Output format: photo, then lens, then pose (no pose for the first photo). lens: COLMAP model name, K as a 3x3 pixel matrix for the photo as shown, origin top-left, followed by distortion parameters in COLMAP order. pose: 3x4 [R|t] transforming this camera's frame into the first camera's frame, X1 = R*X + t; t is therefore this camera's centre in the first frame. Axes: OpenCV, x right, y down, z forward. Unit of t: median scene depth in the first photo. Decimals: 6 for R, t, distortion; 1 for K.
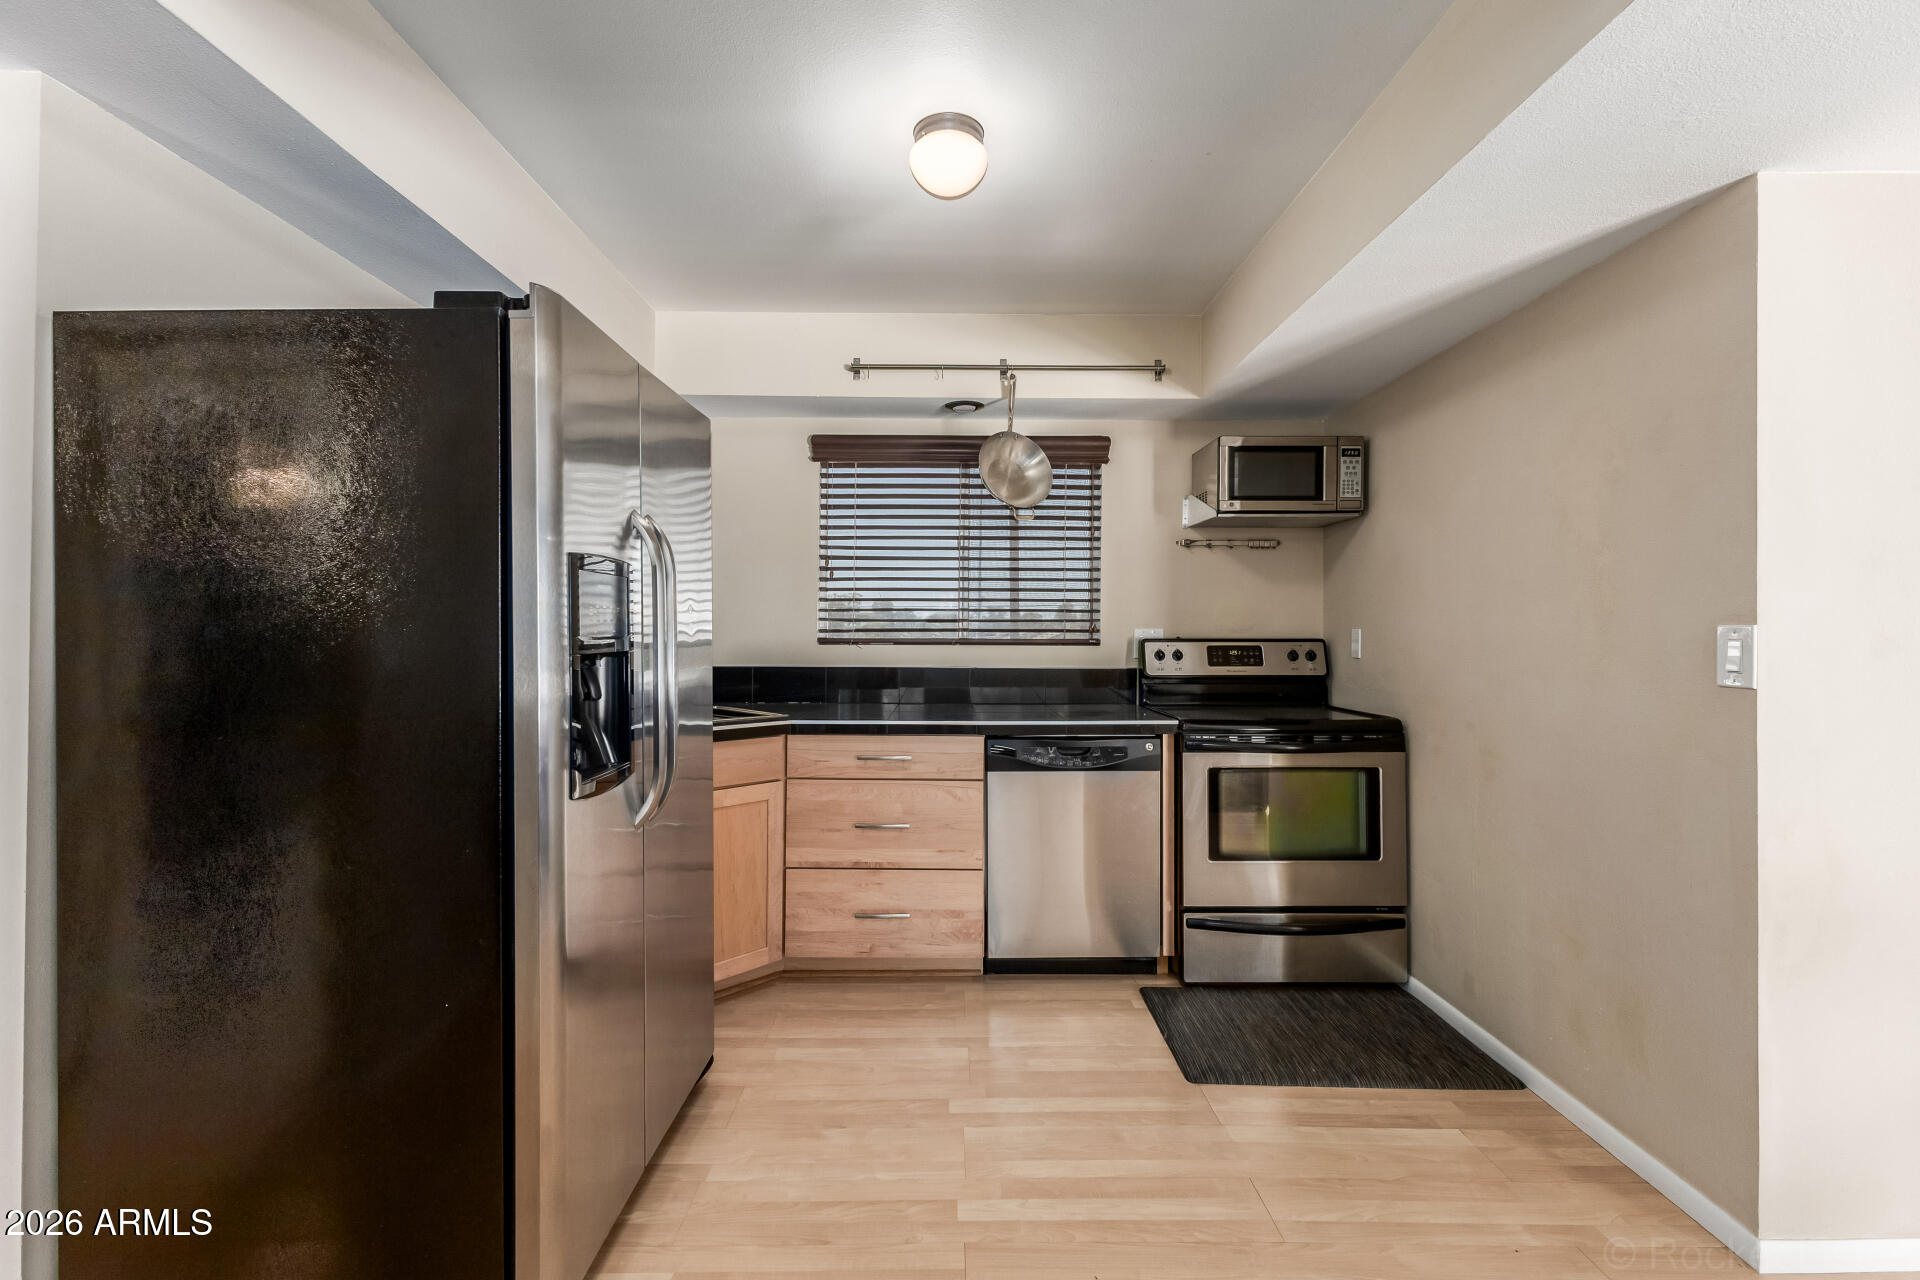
lens RADIAL K [[831.7, 0, 956.7], [0, 831.7, 614.3], [0, 0, 1]] dist [0.011879, -0.002112]
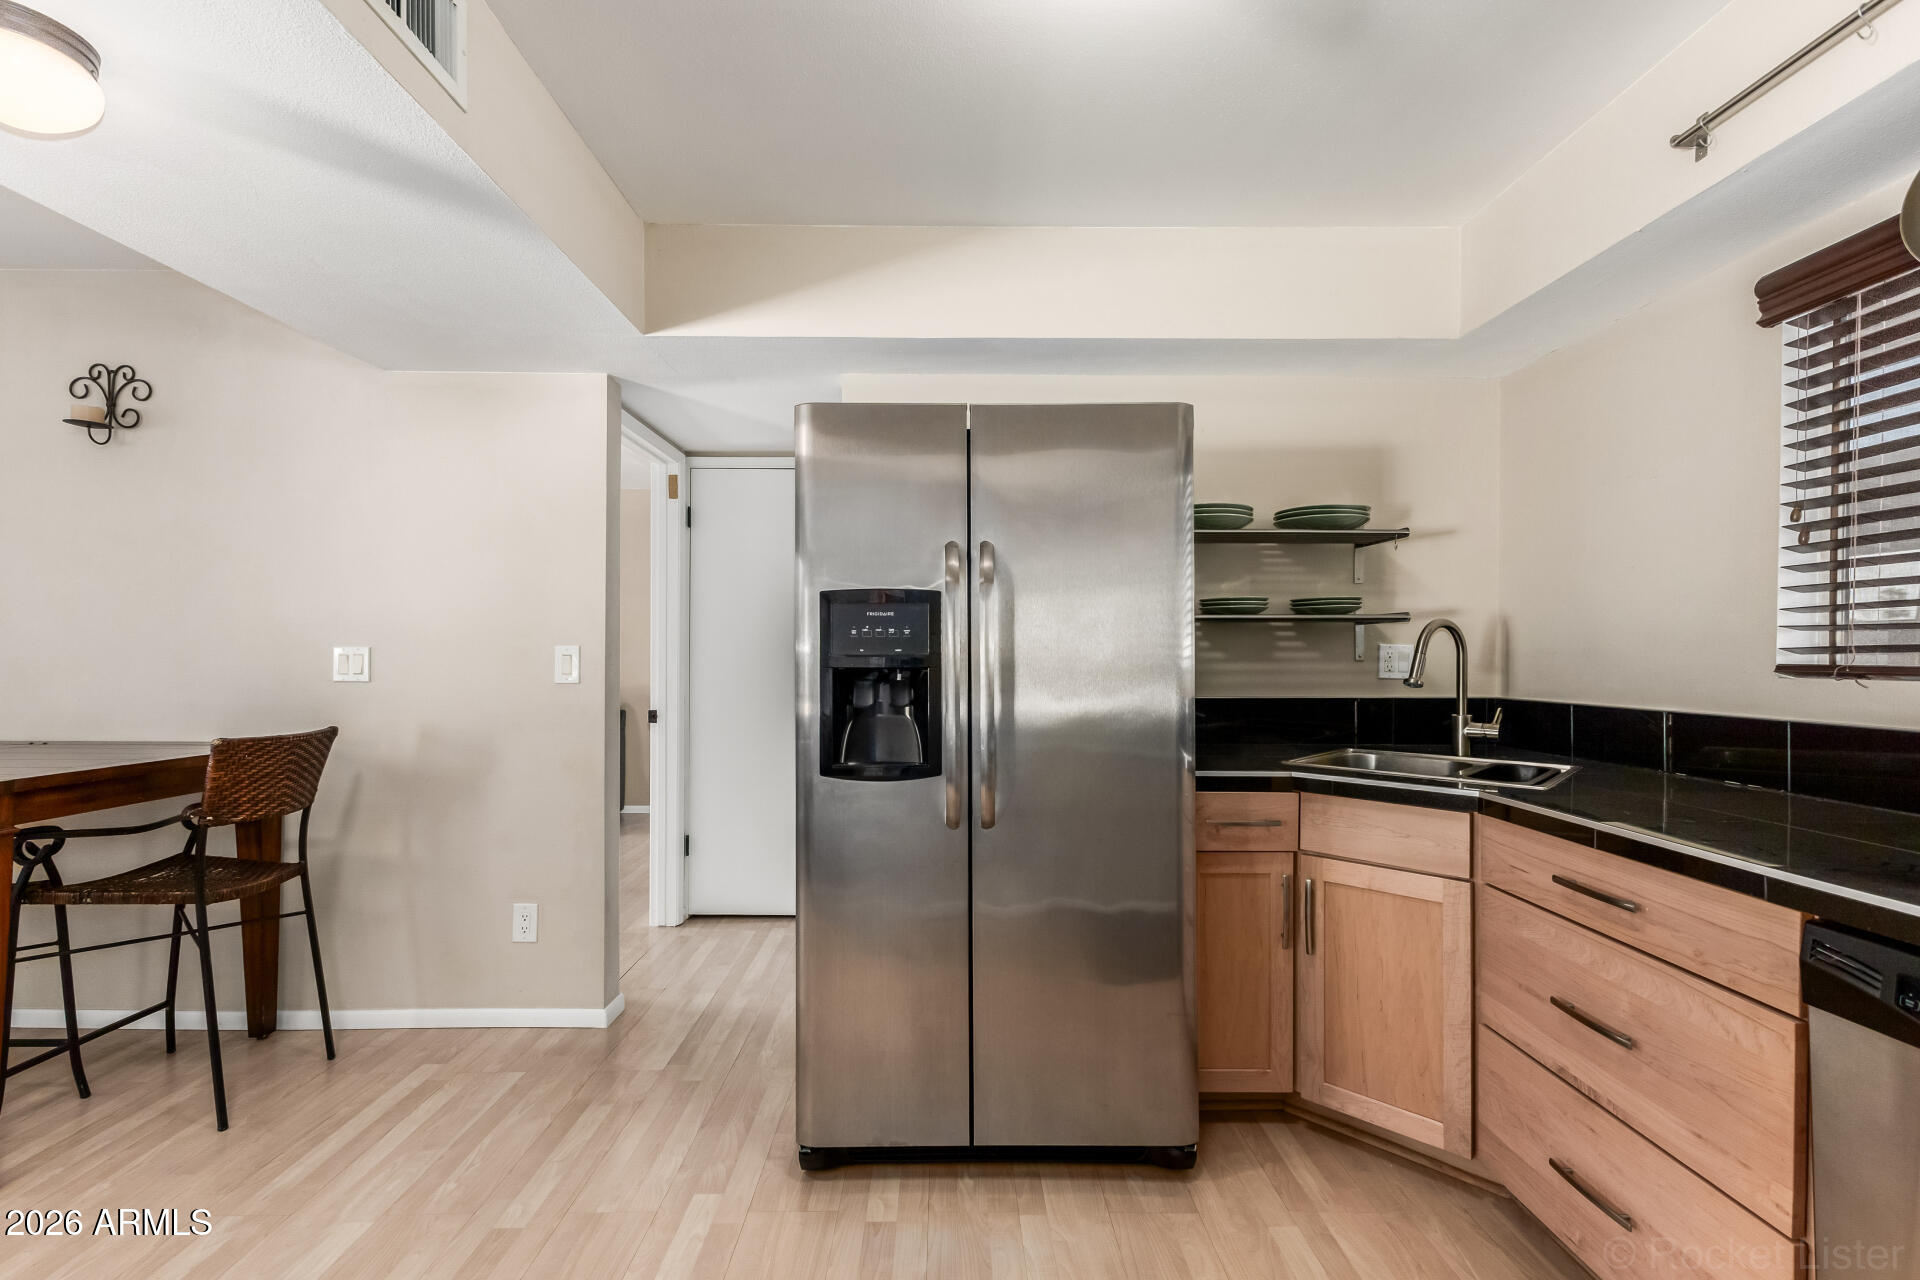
lens RADIAL K [[831.7, 0, 946.2], [0, 831.7, 667.7], [0, 0, 1]] dist [0.011879, -0.002112]
pose [[0.014073, 0.013559, -0.999809, 0.425054], [0.018872, 0.999726, 0.013824, 0.016424], [0.999723, -0.019063, 0.013814, 0.585230]]
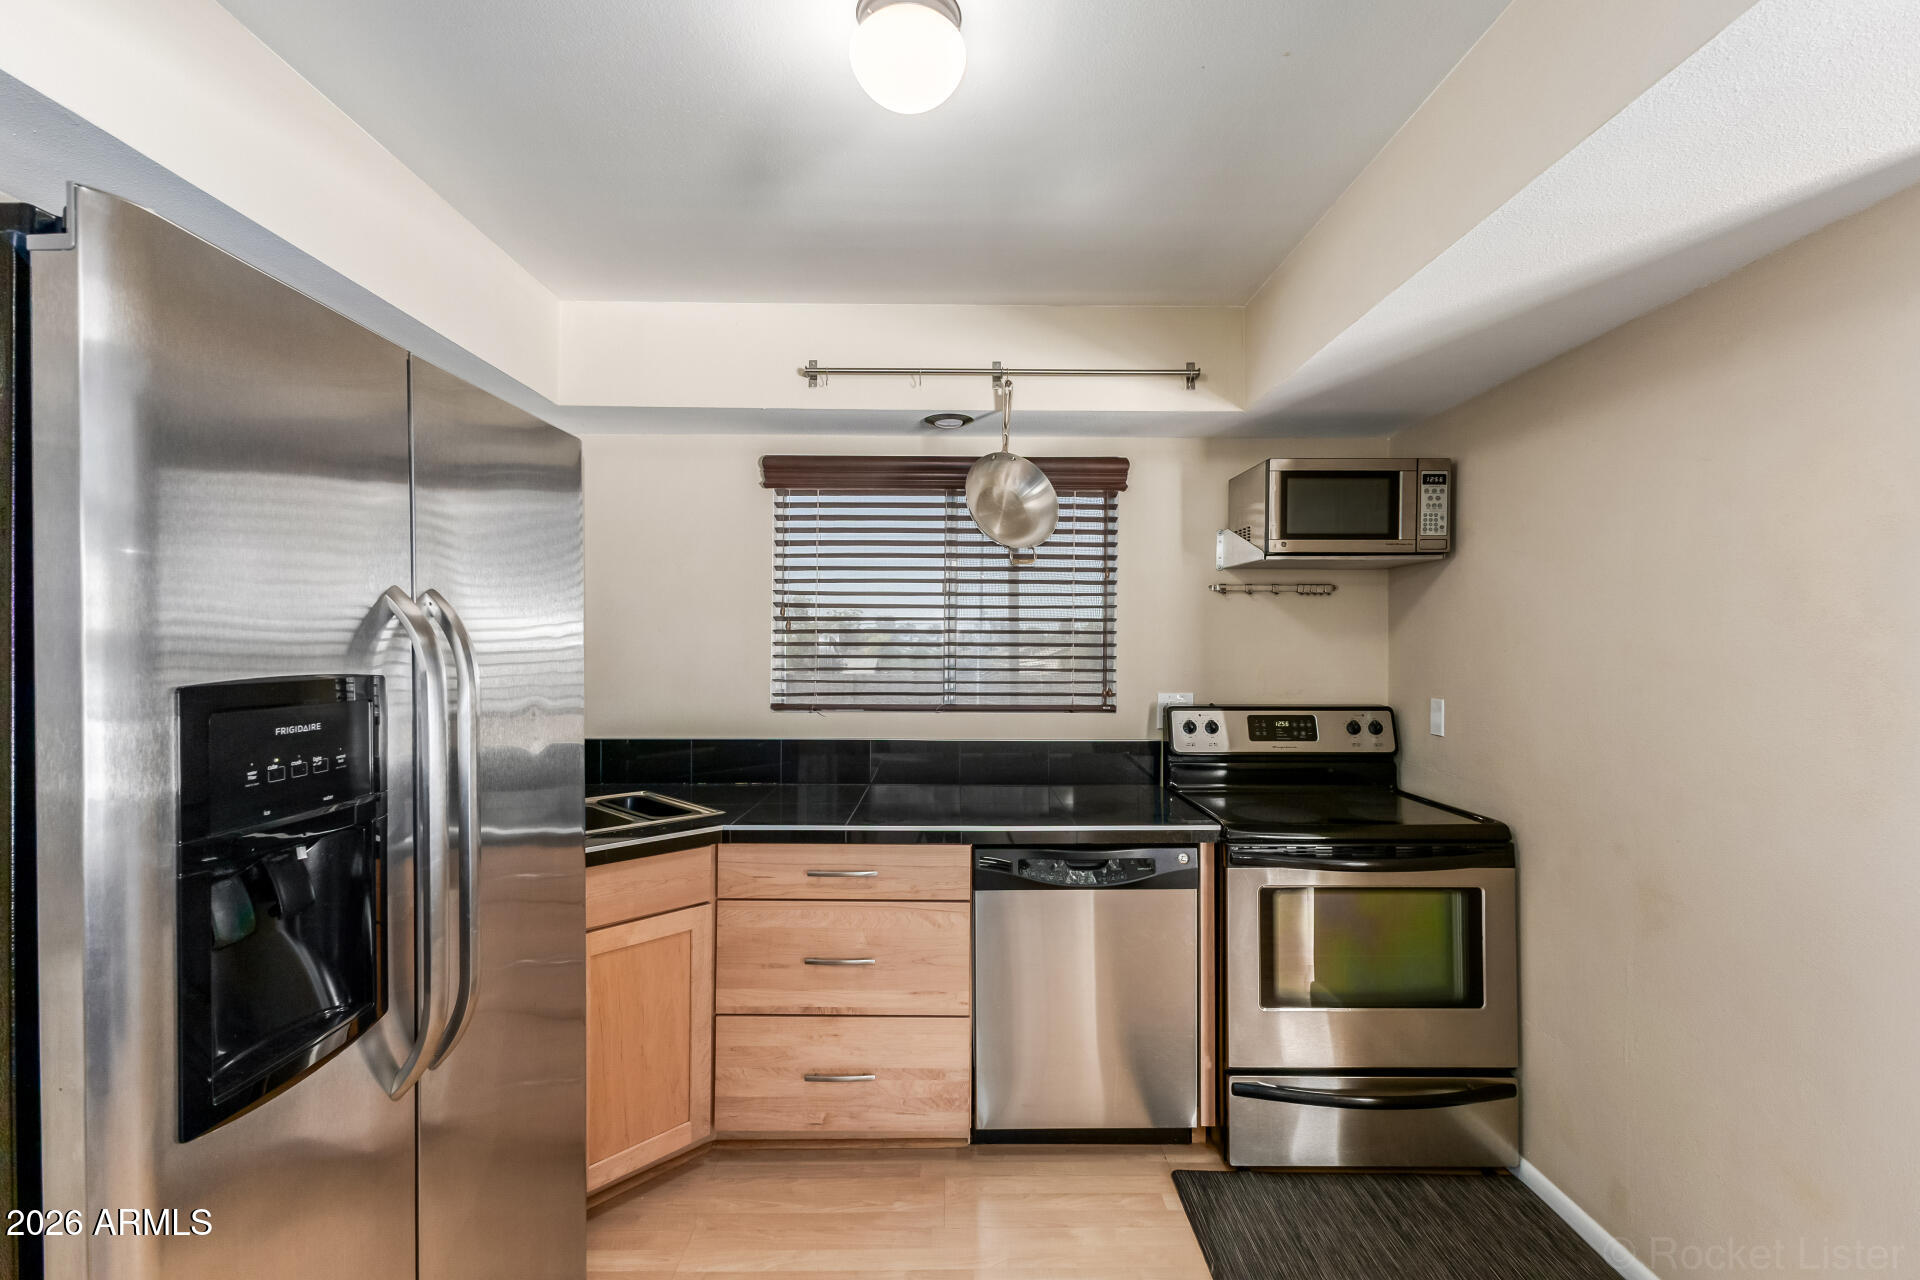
lens RADIAL K [[831.7, 0, 963.2], [0, 831.7, 628.2], [0, 0, 1]] dist [0.011879, -0.002112]
pose [[0.999988, -0.000369, 0.004921, 0.021794], [0.000373, 1.000000, -0.000863, -0.054910], [-0.004921, 0.000865, 0.999988, 0.220138]]
